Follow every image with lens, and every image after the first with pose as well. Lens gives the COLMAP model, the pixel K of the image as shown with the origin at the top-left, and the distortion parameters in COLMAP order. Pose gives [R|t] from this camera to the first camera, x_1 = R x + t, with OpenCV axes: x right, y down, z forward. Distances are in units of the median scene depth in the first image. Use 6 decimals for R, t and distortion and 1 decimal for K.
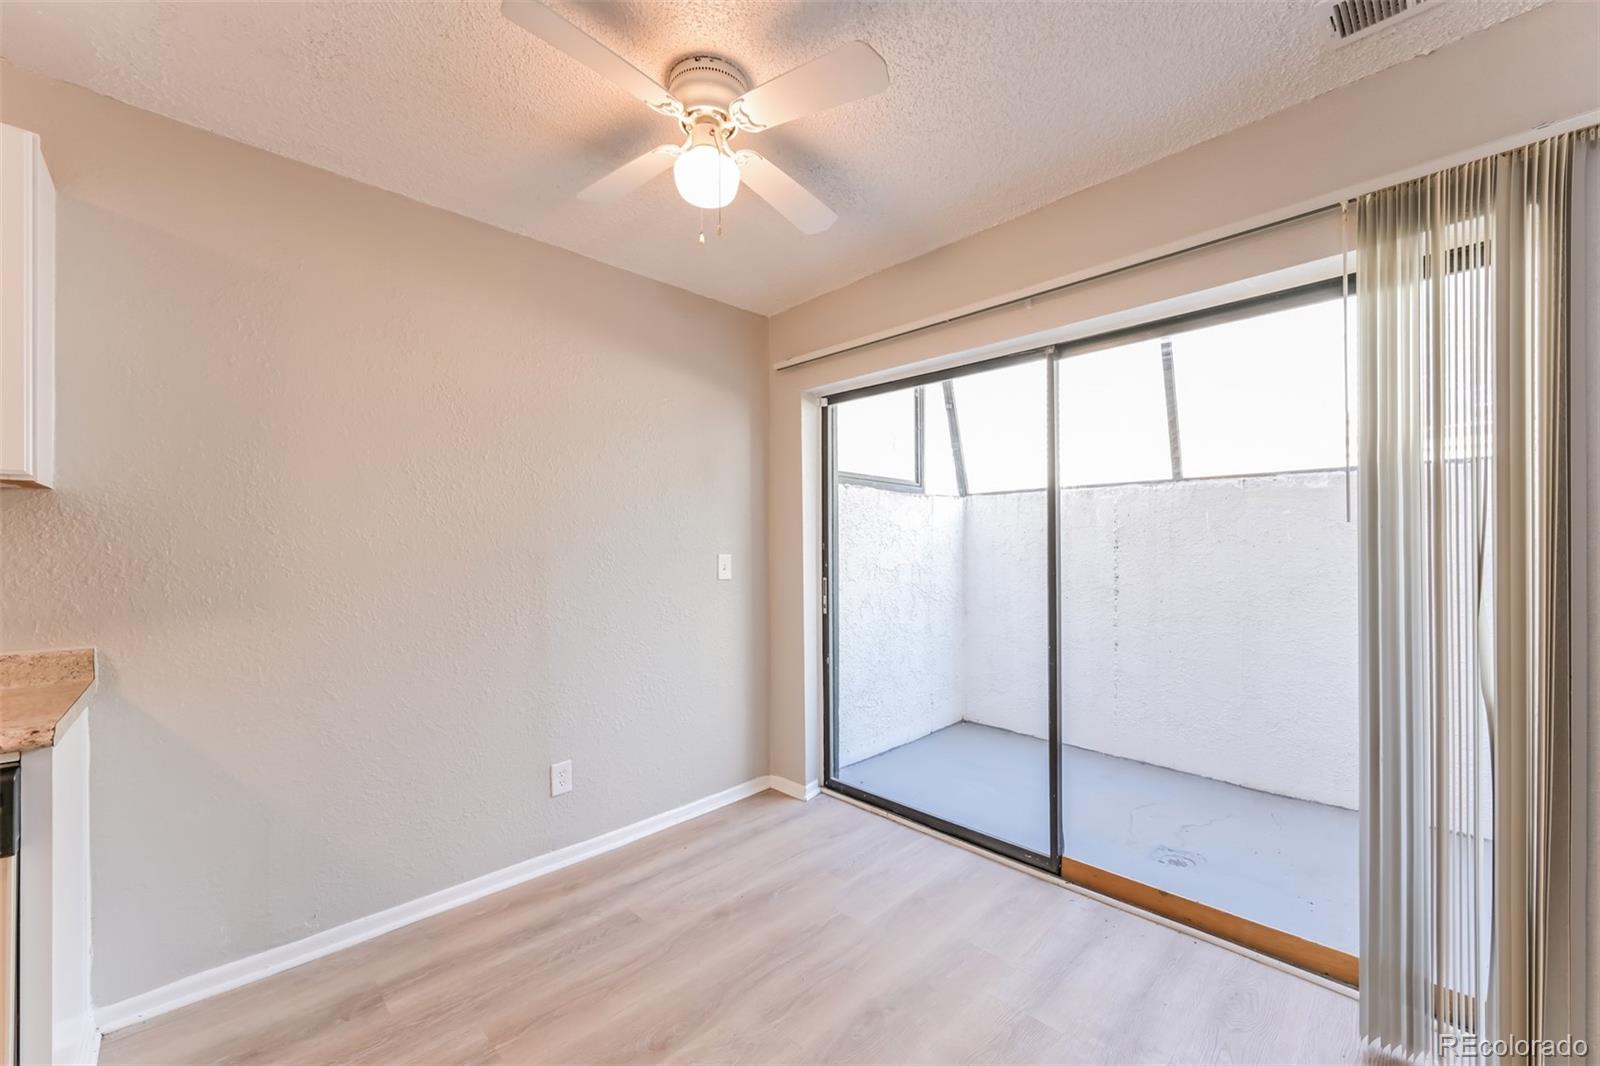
lens RADIAL K [[628.0, 0, 804.0], [0, 628.0, 540.4], [0, 0, 1]] dist [-0.000912, -0.000128]
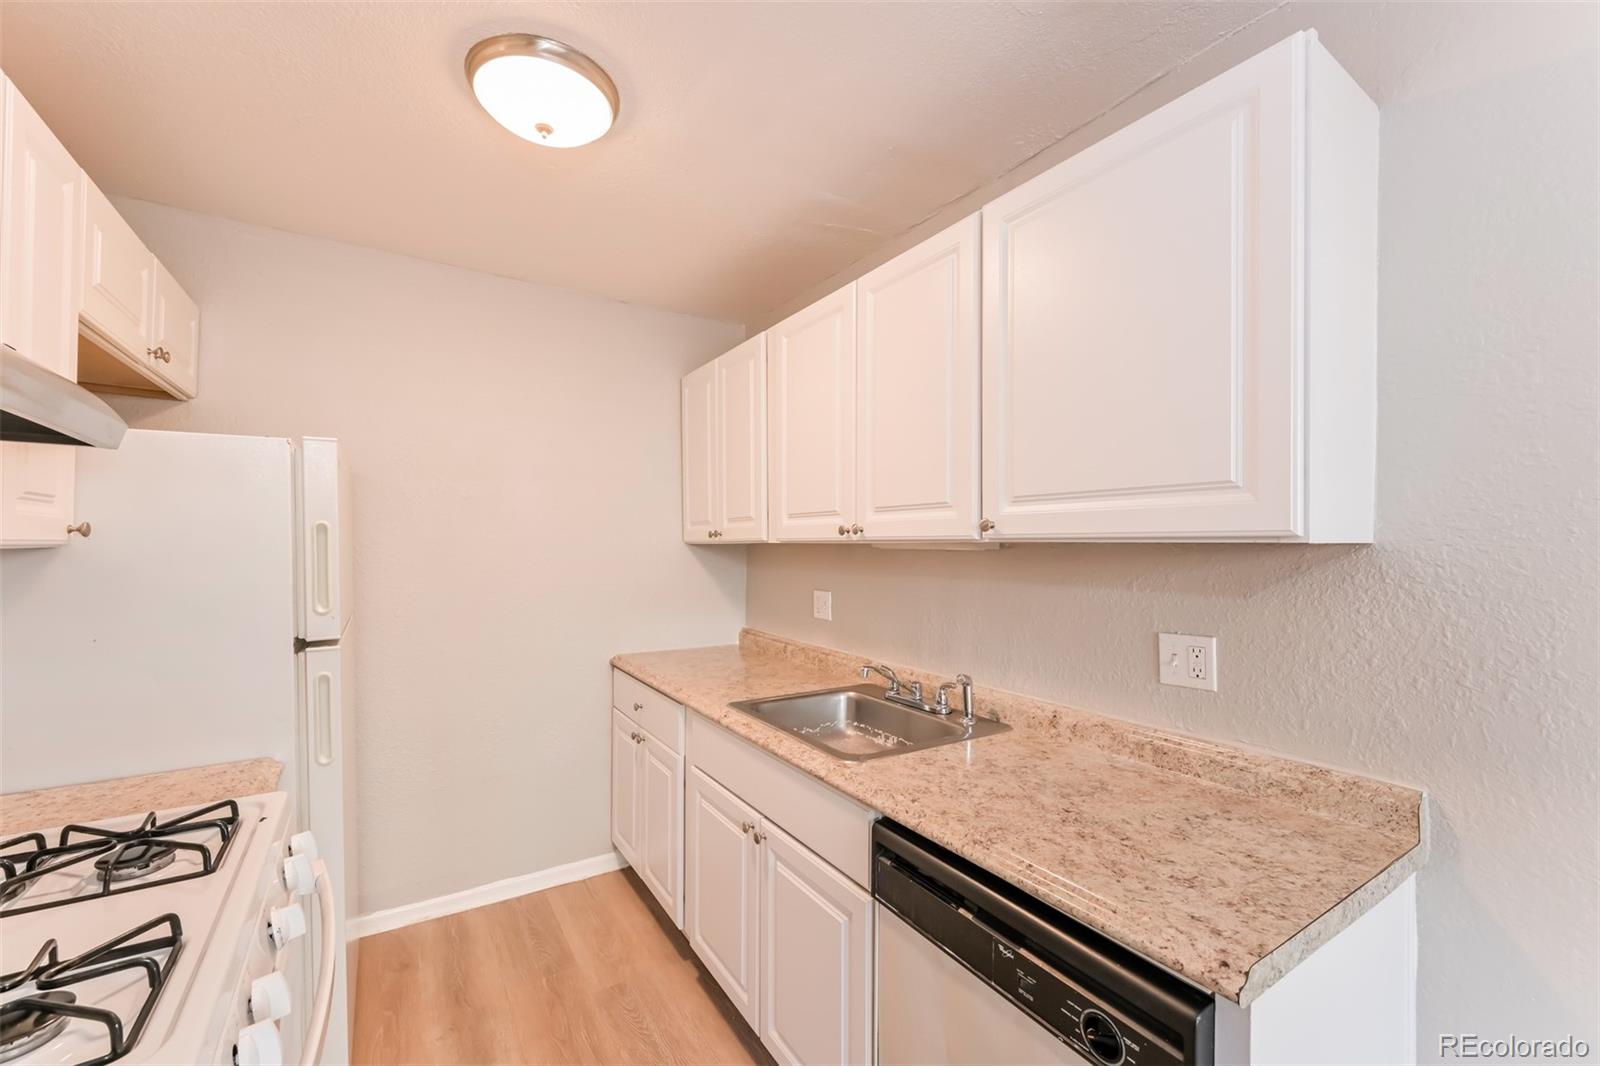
lens RADIAL K [[644.0, 0, 805.1], [0, 644.0, 545.7], [0, 0, 1]] dist [-0.001808, 0.000217]
pose [[-0.197940, 0.001726, -0.980213, -0.233089], [-0.001325, 0.999997, 0.002028, -0.049520], [0.980213, 0.001700, -0.197937, 0.324470]]
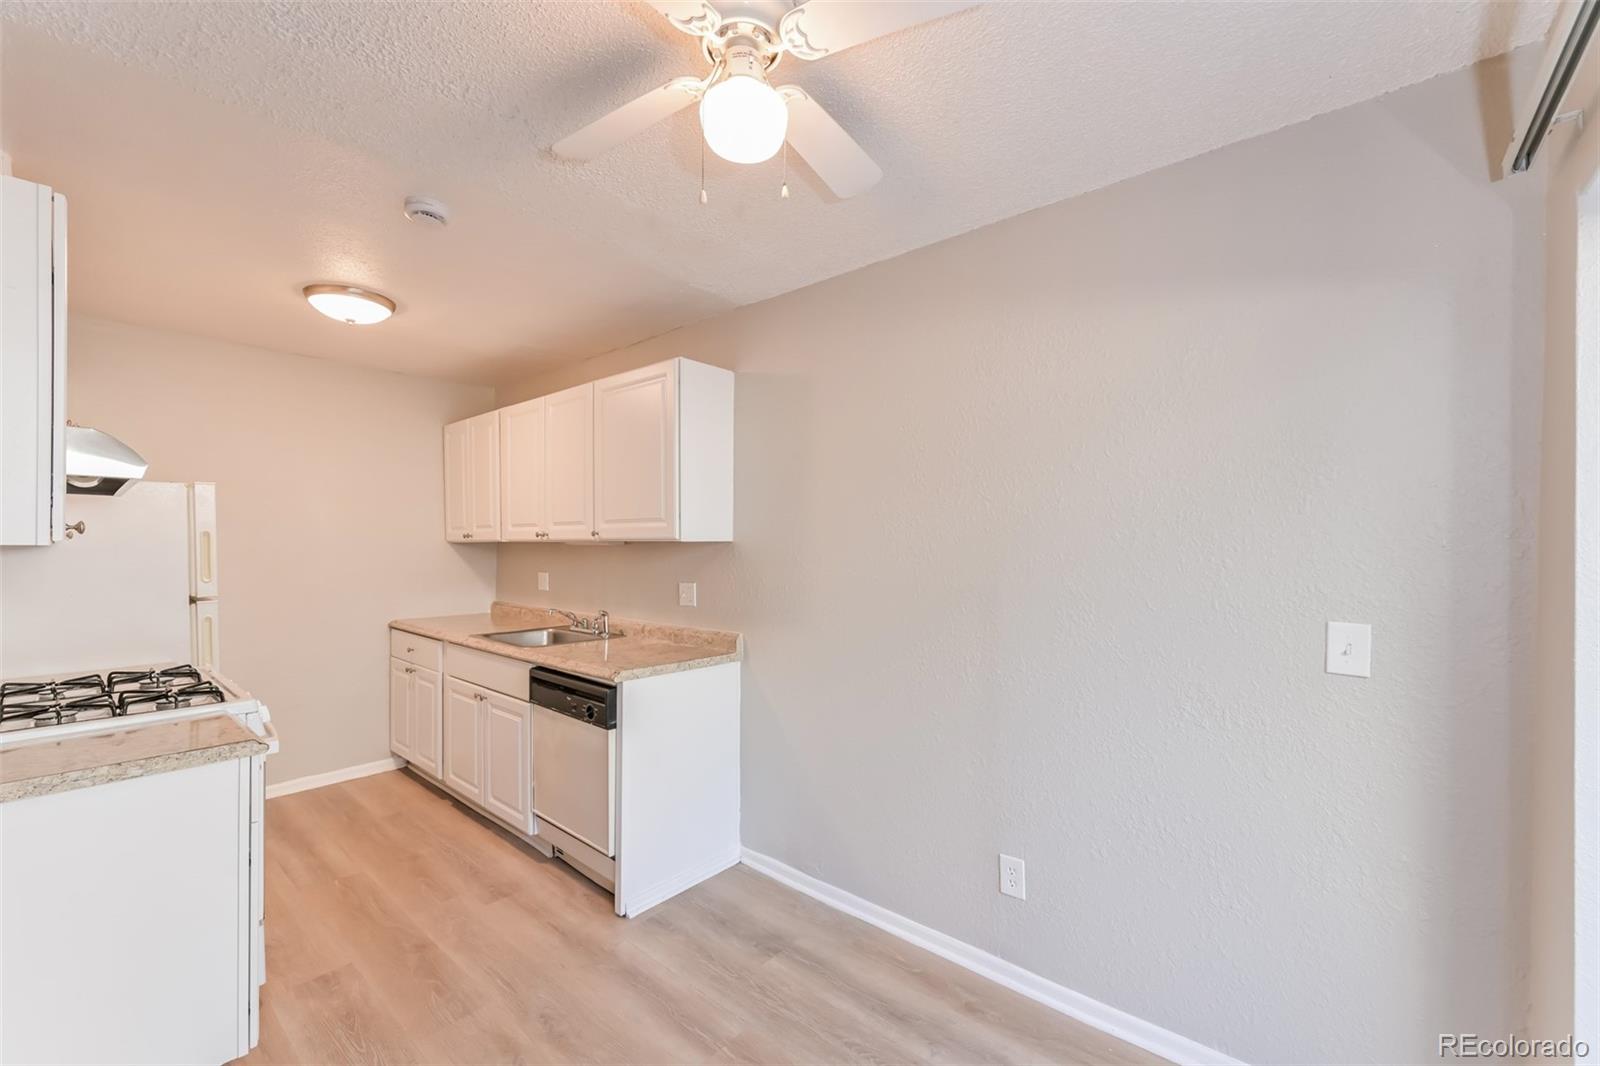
lens RADIAL K [[641.8, 0, 803.1], [0, 641.8, 548.5], [0, 0, 1]] dist [-0.001094, 0.000064]
pose [[0.093403, 0.008203, -0.995595, 0.391273], [0.000891, 0.999965, 0.008323, -0.047840], [0.995628, -0.001665, 0.093393, 0.635475]]
